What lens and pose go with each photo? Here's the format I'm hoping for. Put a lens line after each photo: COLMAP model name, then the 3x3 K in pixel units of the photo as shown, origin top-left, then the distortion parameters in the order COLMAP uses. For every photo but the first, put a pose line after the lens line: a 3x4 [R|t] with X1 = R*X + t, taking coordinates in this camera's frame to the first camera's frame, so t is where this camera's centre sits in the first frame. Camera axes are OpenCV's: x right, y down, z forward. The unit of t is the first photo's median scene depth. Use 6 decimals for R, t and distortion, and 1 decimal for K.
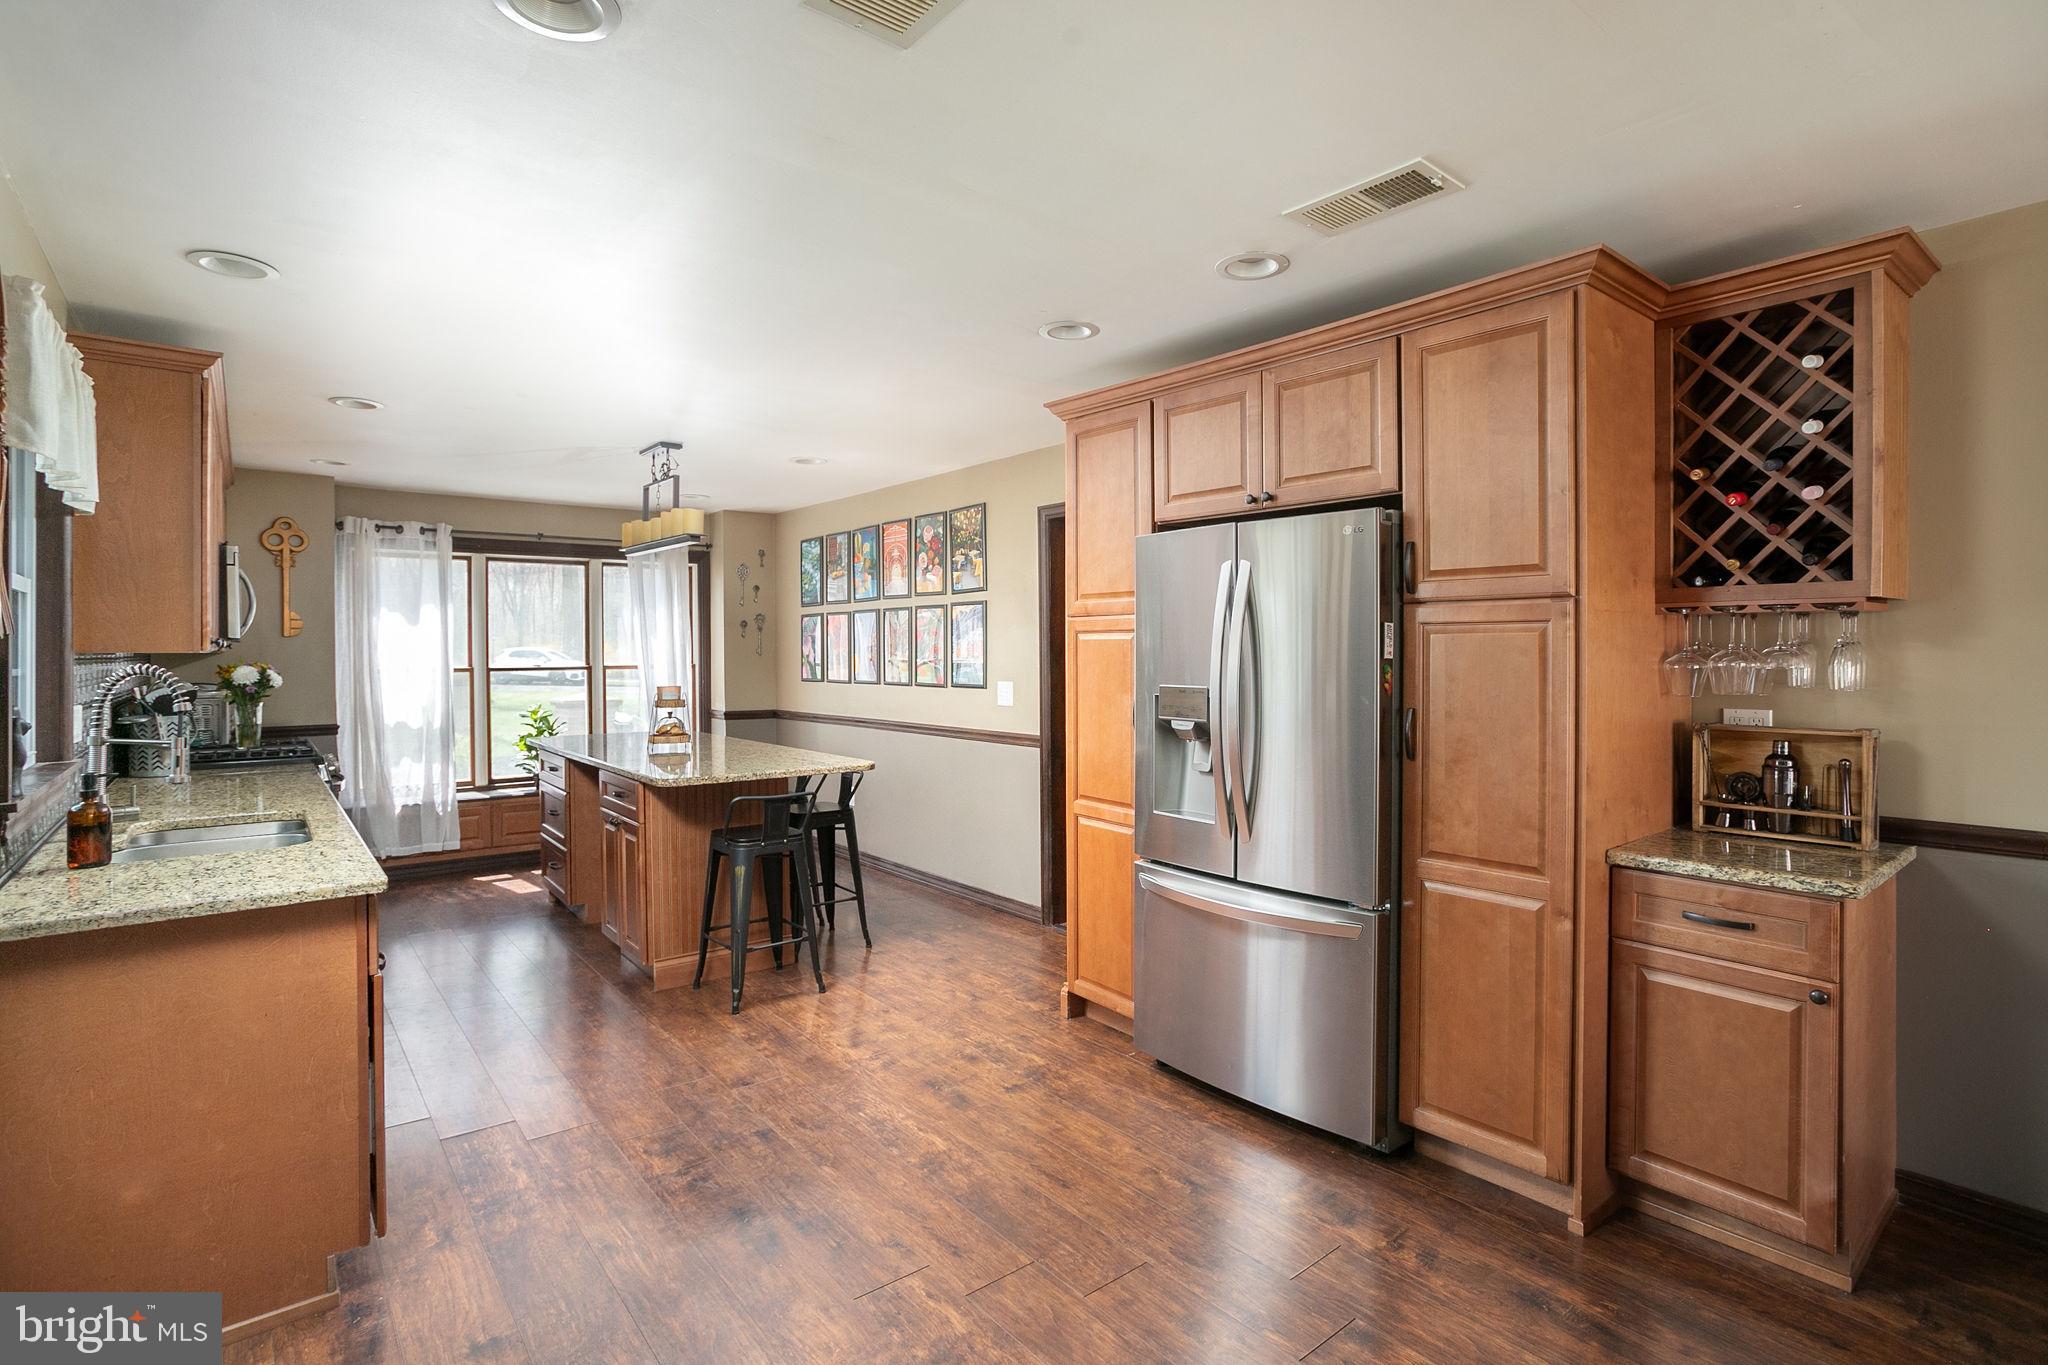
lens RADIAL K [[991.4, 0, 1071.2], [0, 991.4, 656.1], [0, 0, 1]] dist [-0.033598, 0.009294]
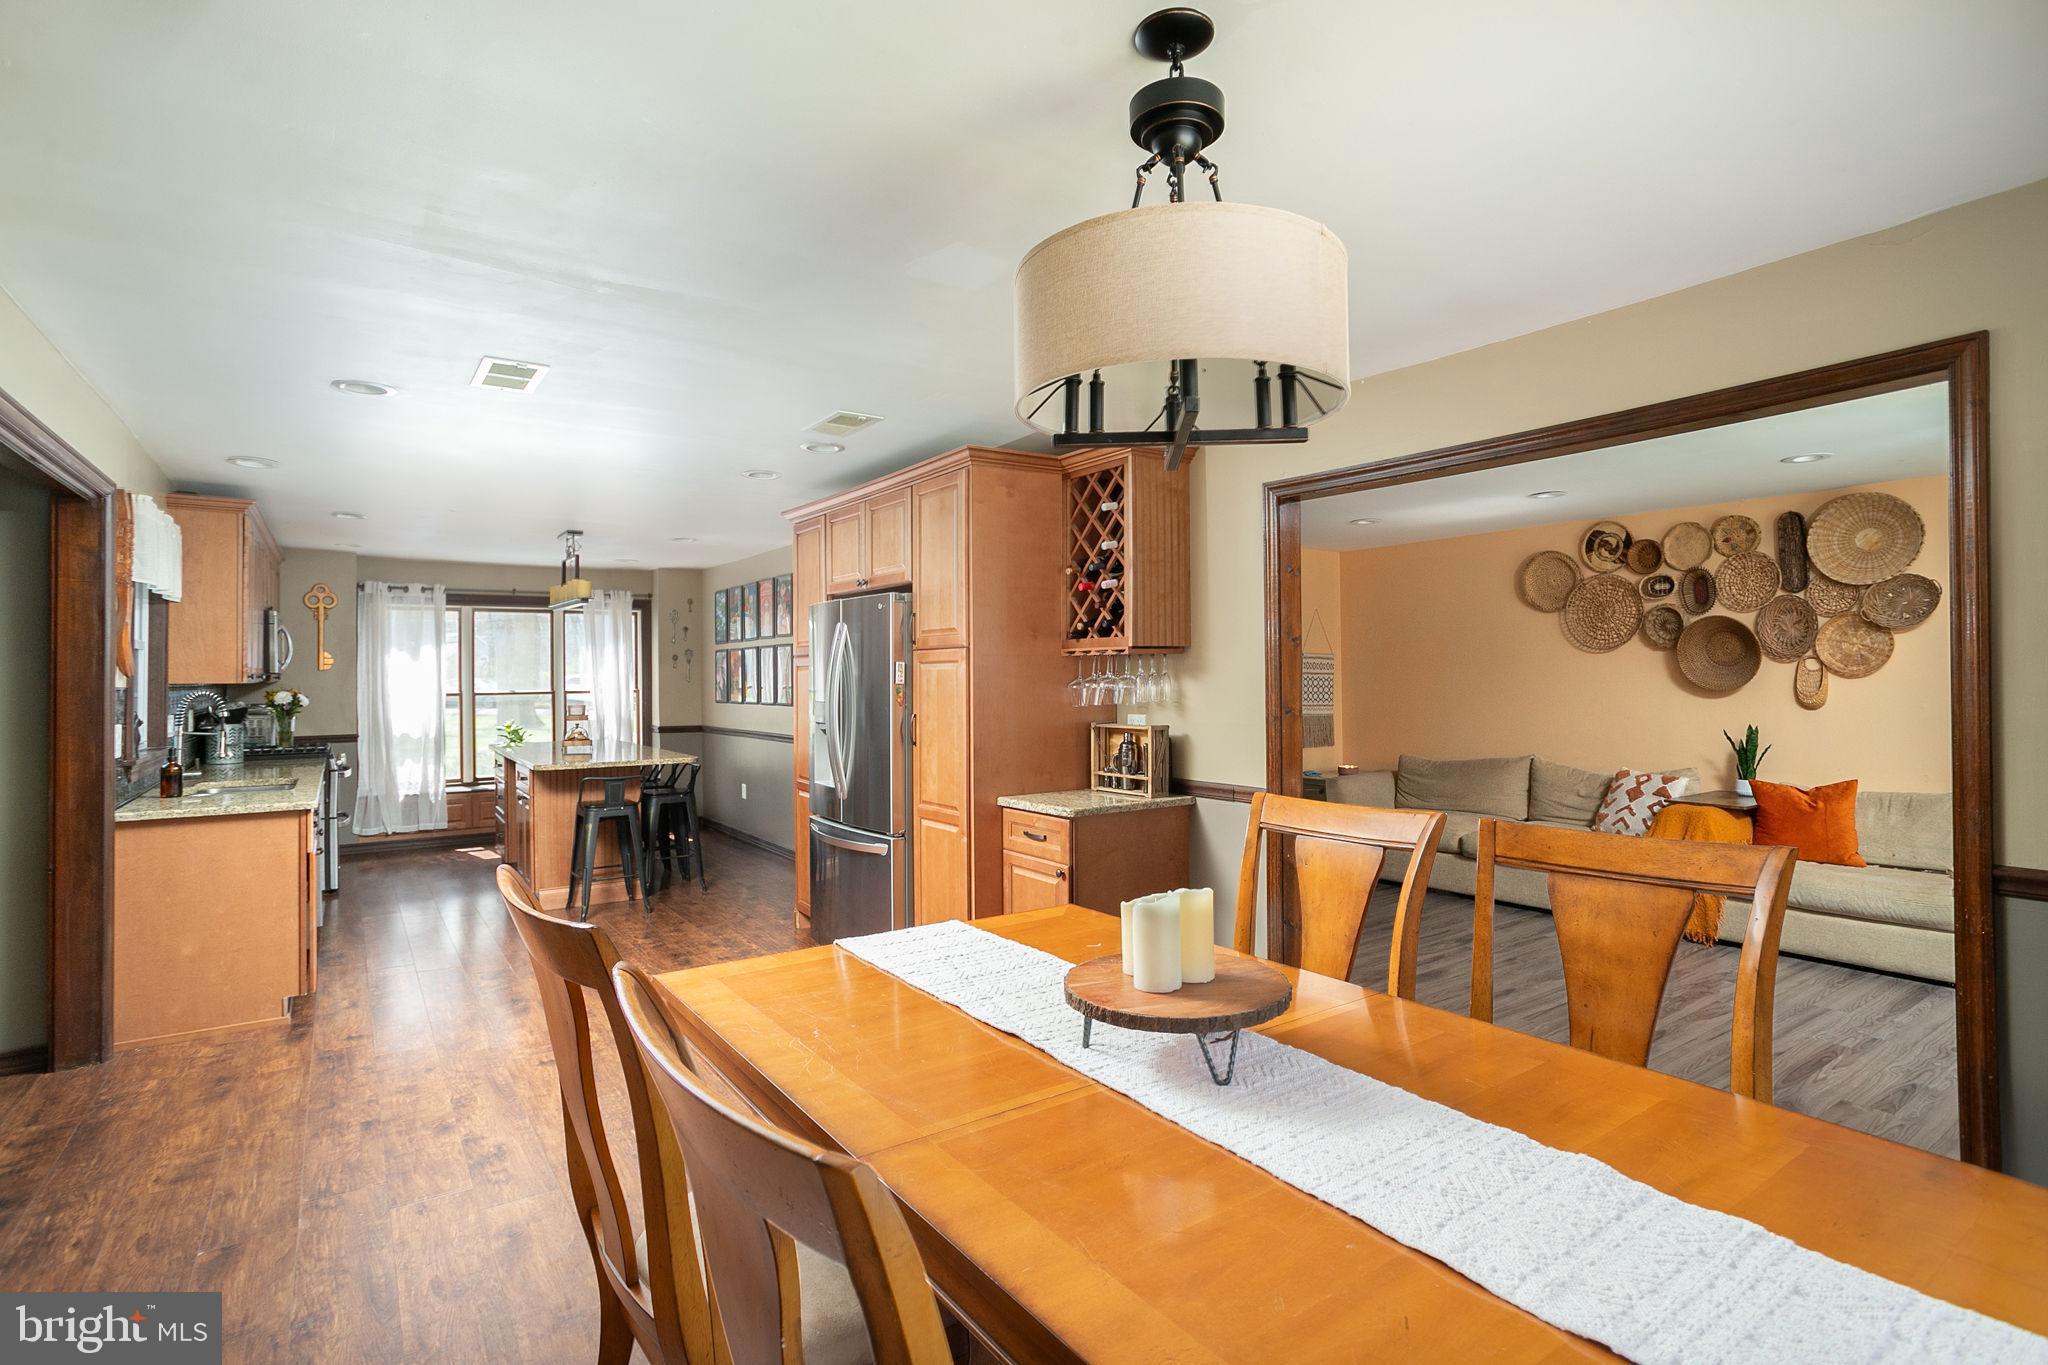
lens RADIAL K [[991.4, 0, 1051.0], [0, 991.4, 668.5], [0, 0, 1]] dist [-0.033598, 0.009294]
pose [[0.997070, -0.005658, -0.076289, 0.300611], [0.004748, 0.999915, -0.012104, -0.000880], [0.076352, 0.011706, 0.997012, -0.271716]]
